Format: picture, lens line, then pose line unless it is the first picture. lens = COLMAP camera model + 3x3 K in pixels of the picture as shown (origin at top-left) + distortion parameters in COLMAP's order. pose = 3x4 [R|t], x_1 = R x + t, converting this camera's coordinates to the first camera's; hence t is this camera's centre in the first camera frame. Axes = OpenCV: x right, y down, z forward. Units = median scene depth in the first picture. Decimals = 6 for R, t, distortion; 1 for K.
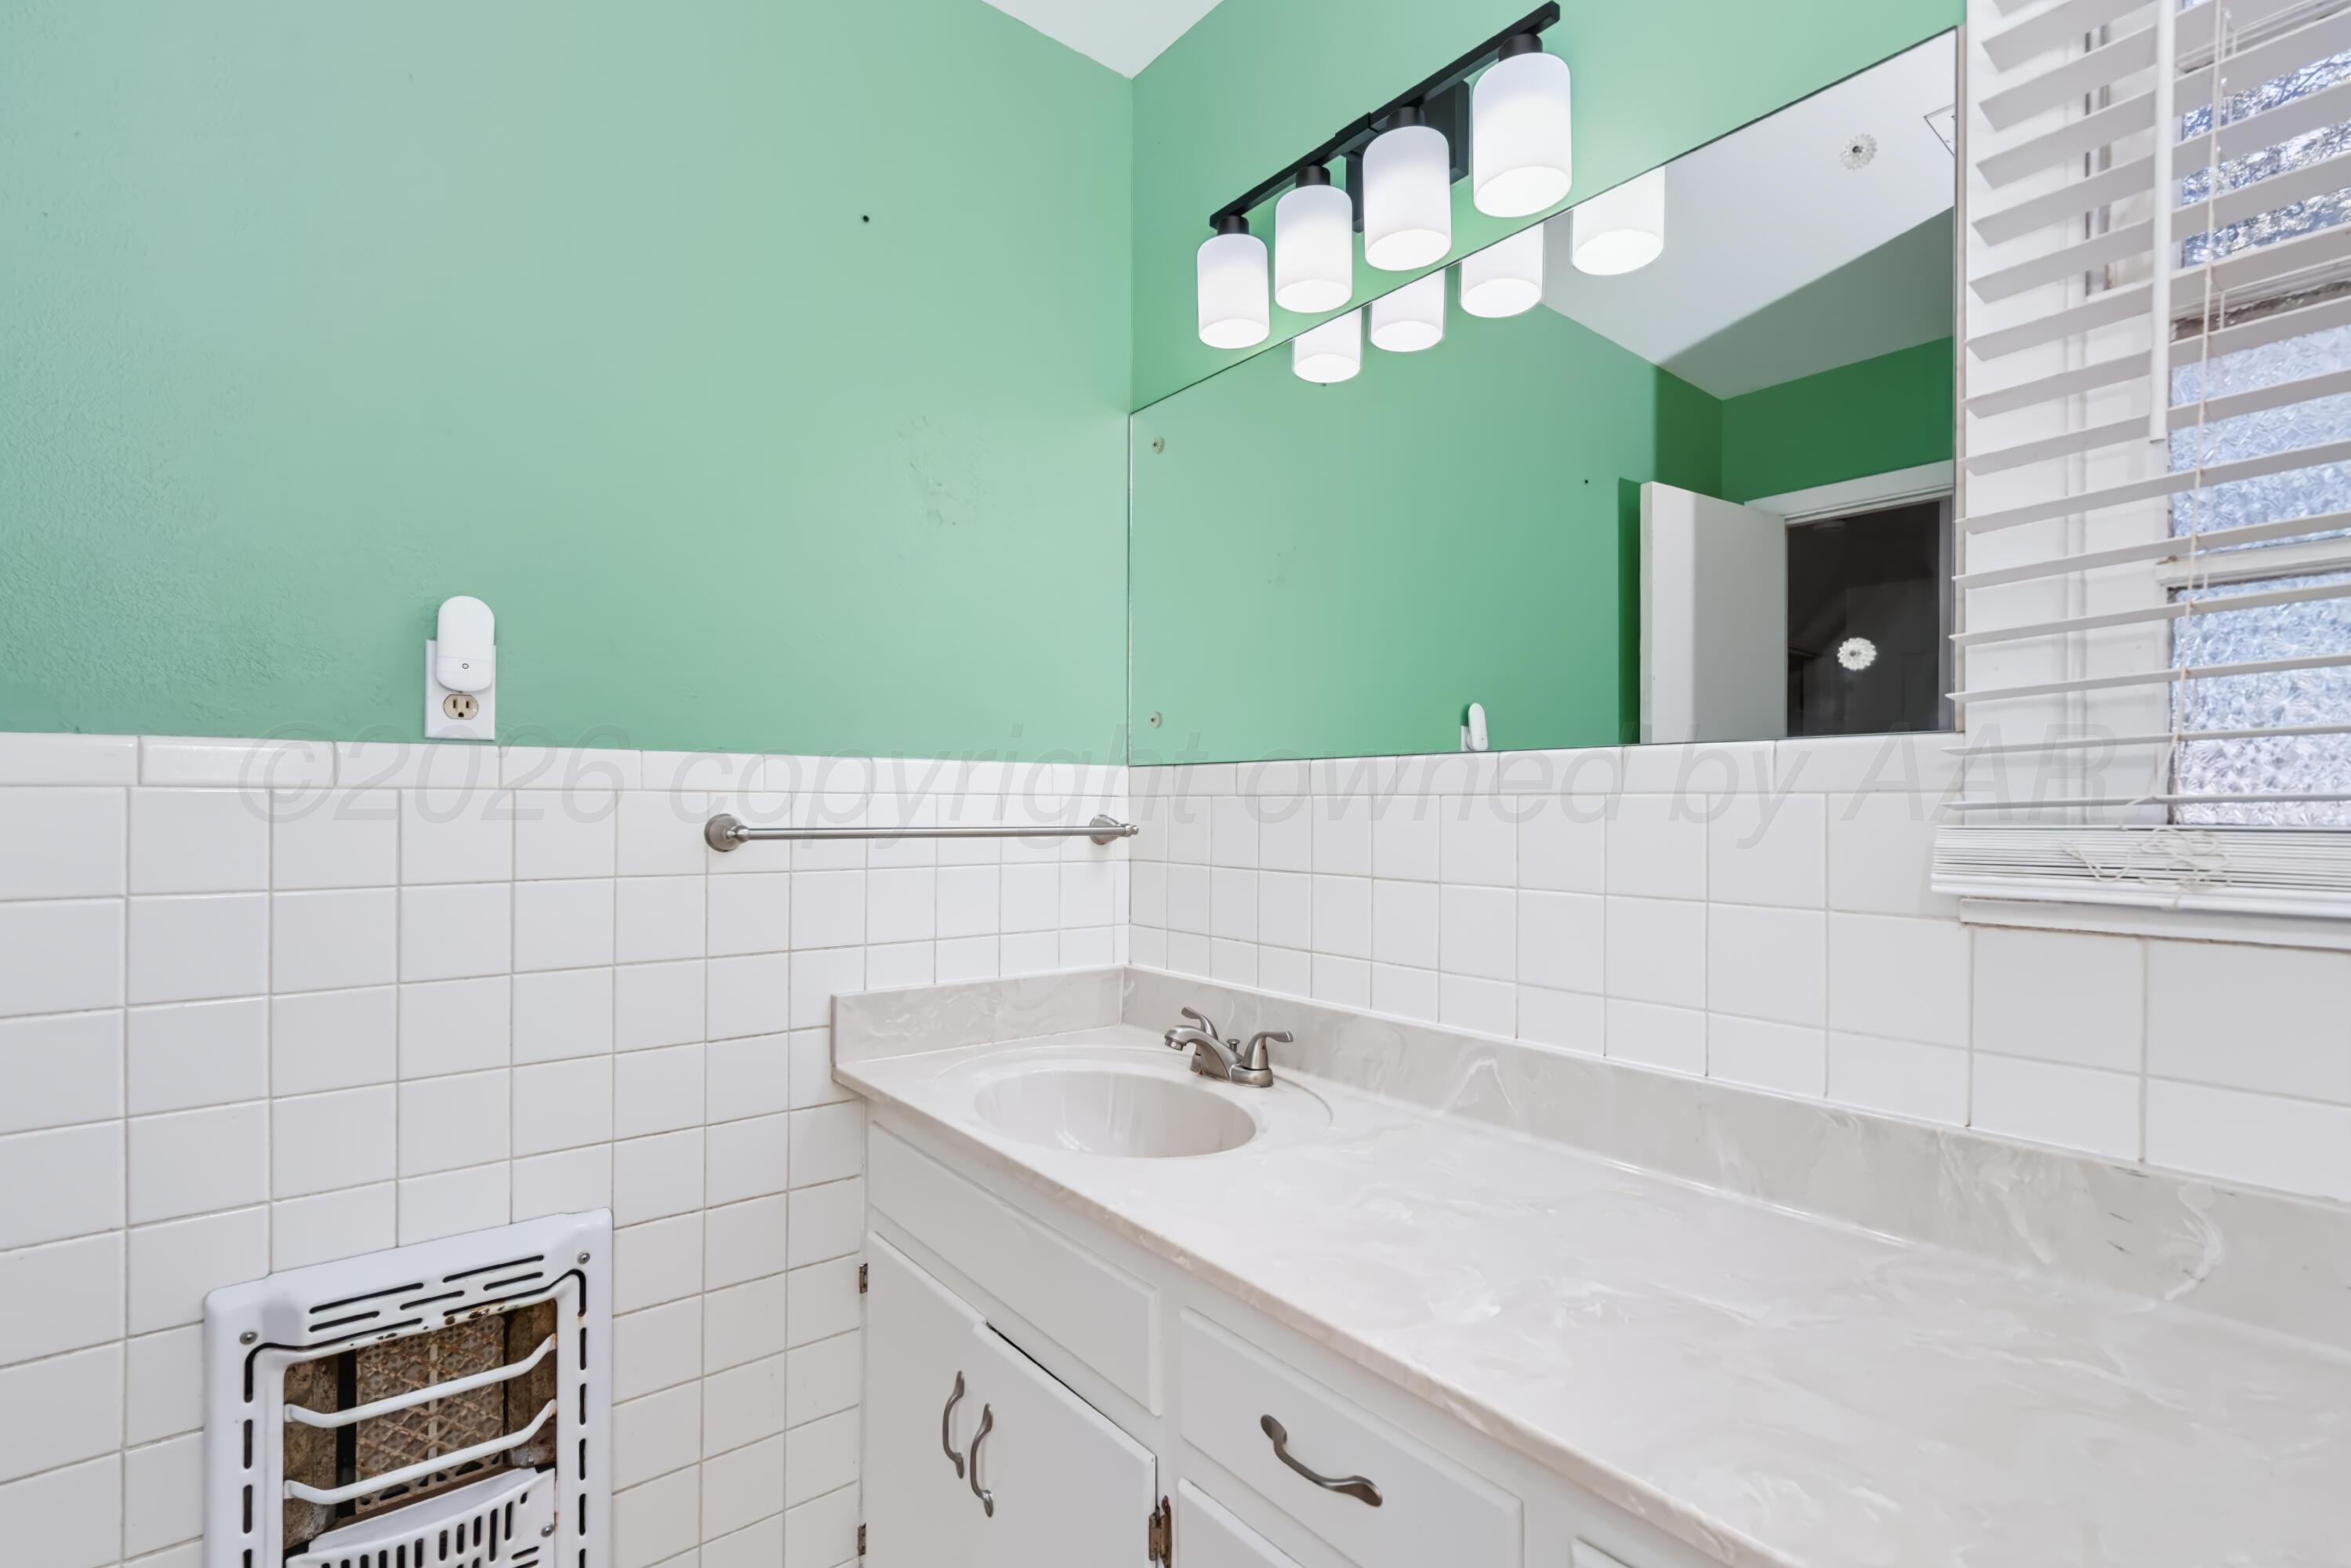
lens RADIAL K [[1060.8, 0, 1169.5], [0, 1060.8, 764.9], [0, 0, 1]] dist [-0.003522, 0.000226]
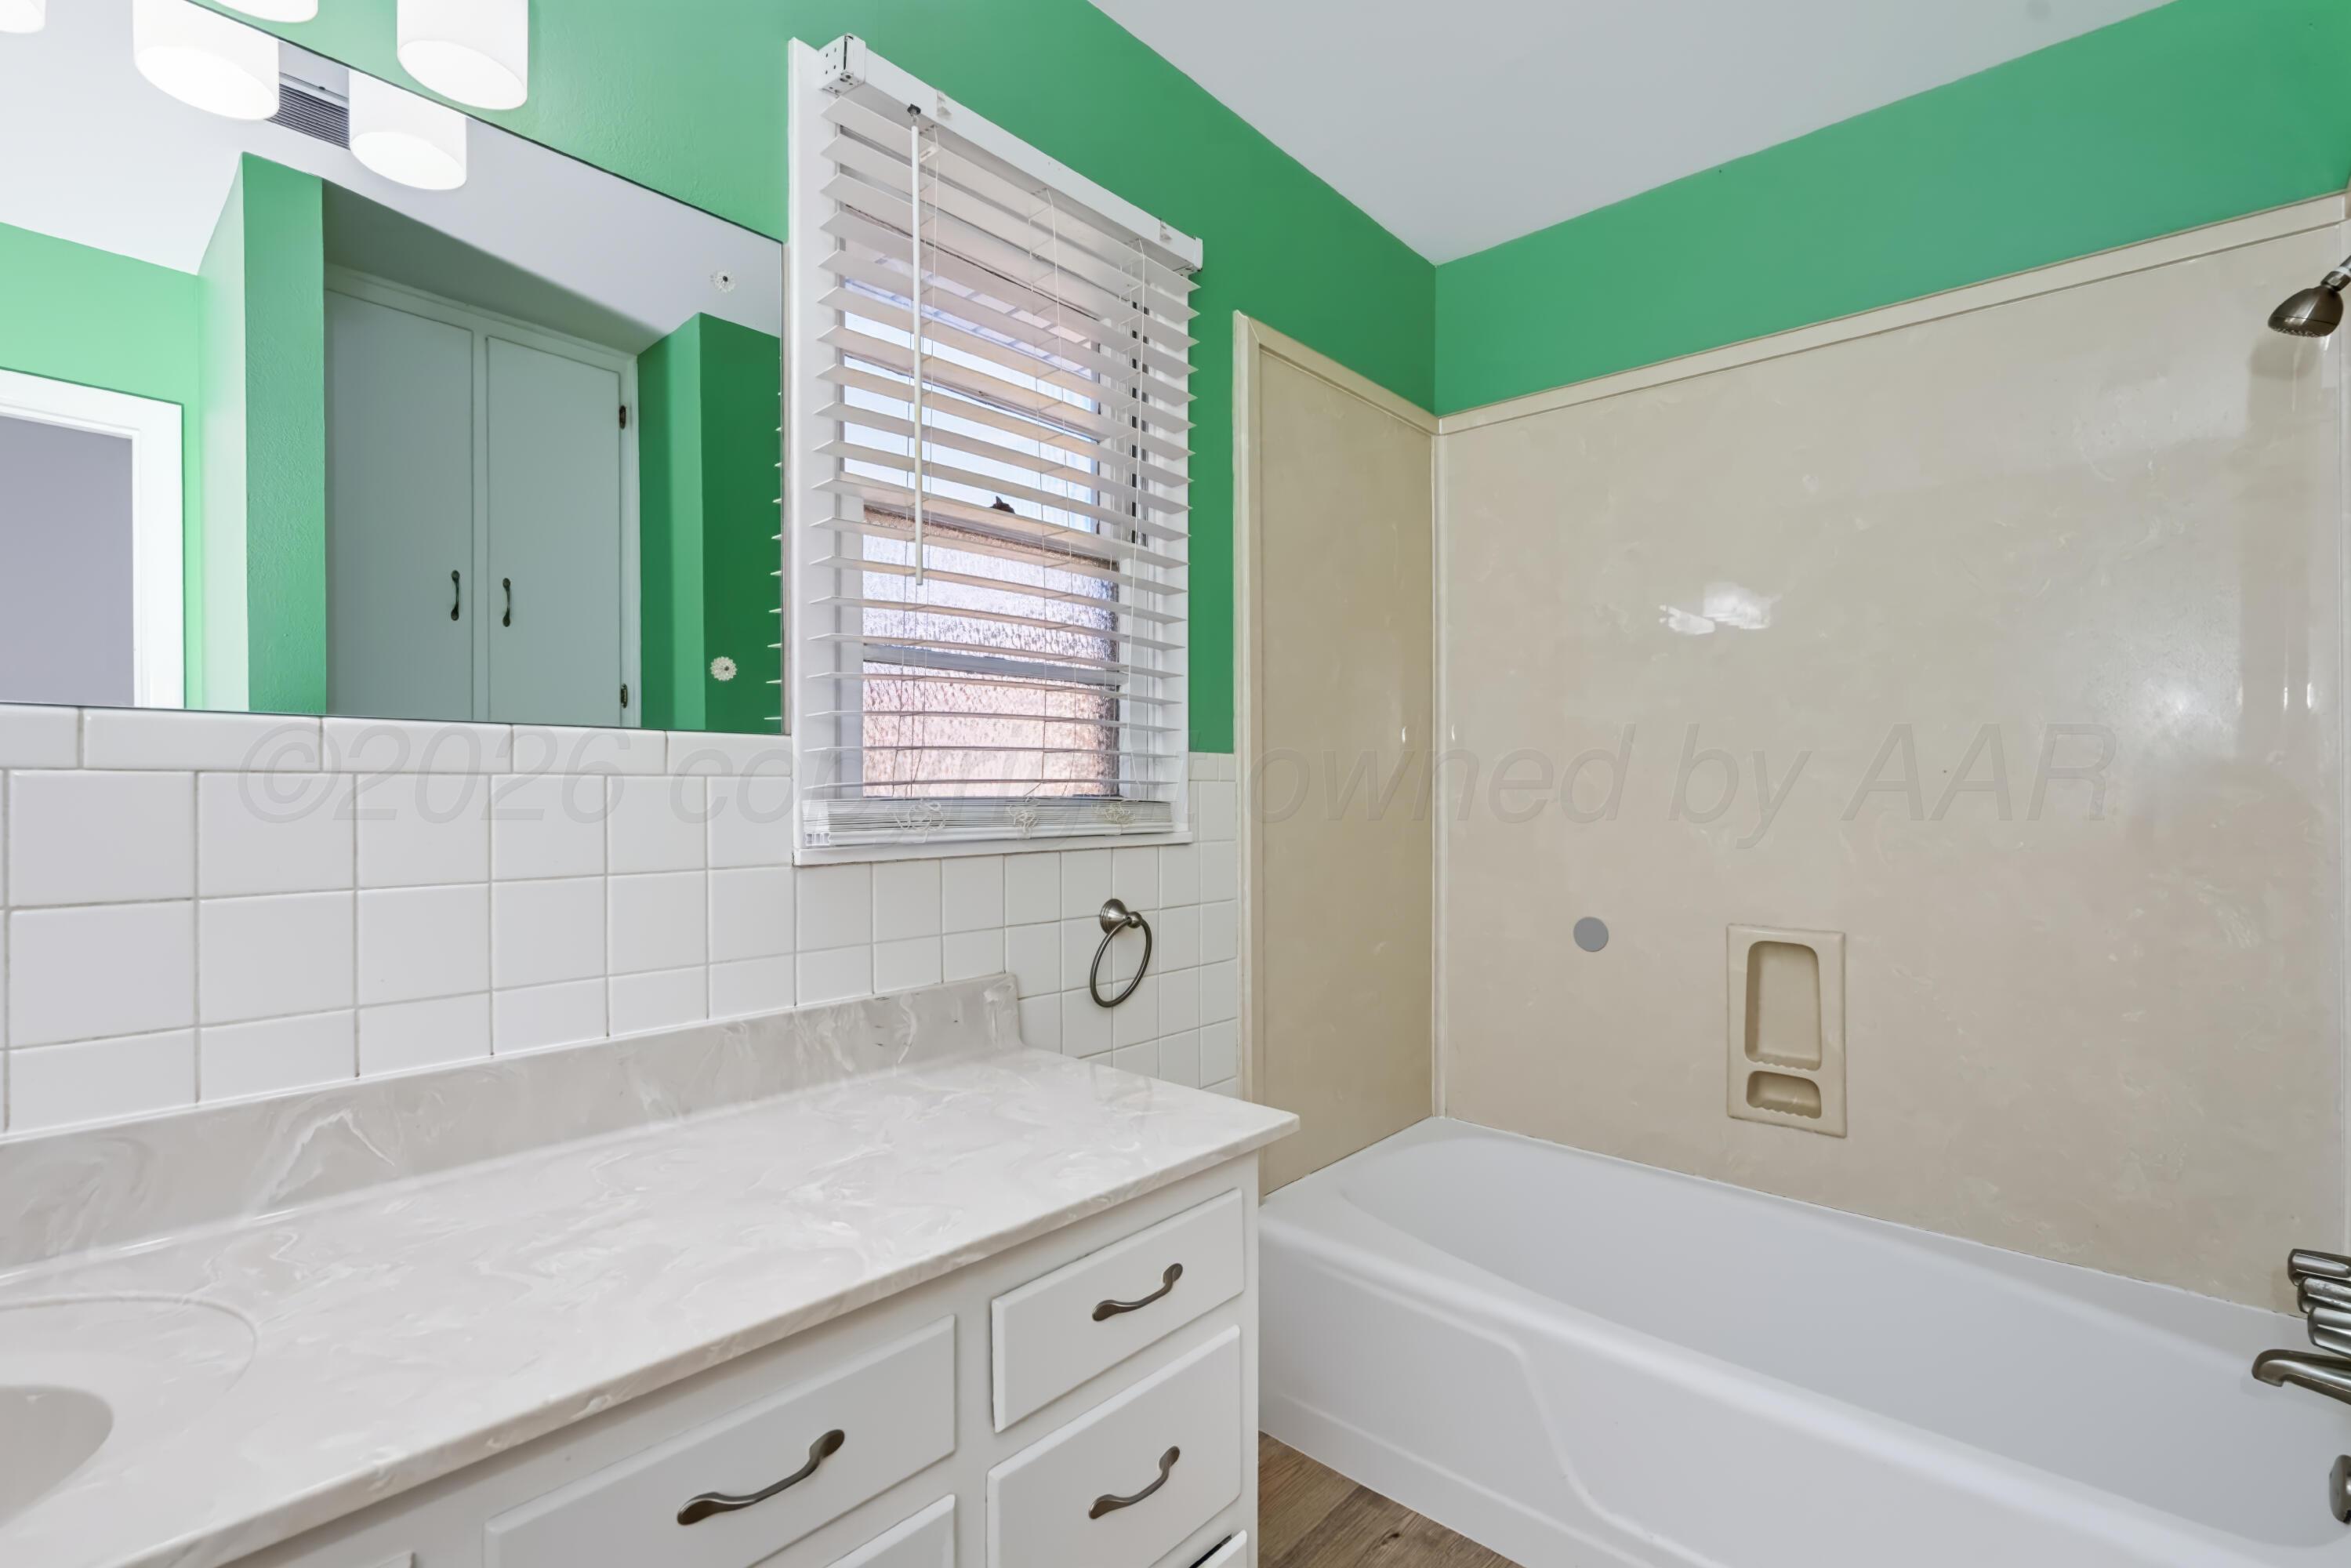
lens RADIAL K [[1060.8, 0, 1169.5], [0, 1060.8, 764.9], [0, 0, 1]] dist [-0.003522, 0.000226]
pose [[-0.158421, 0.019246, 0.987184, -0.782217], [-0.038862, 0.998914, -0.025712, 0.028304], [-0.986607, -0.042437, -0.157501, 0.741138]]
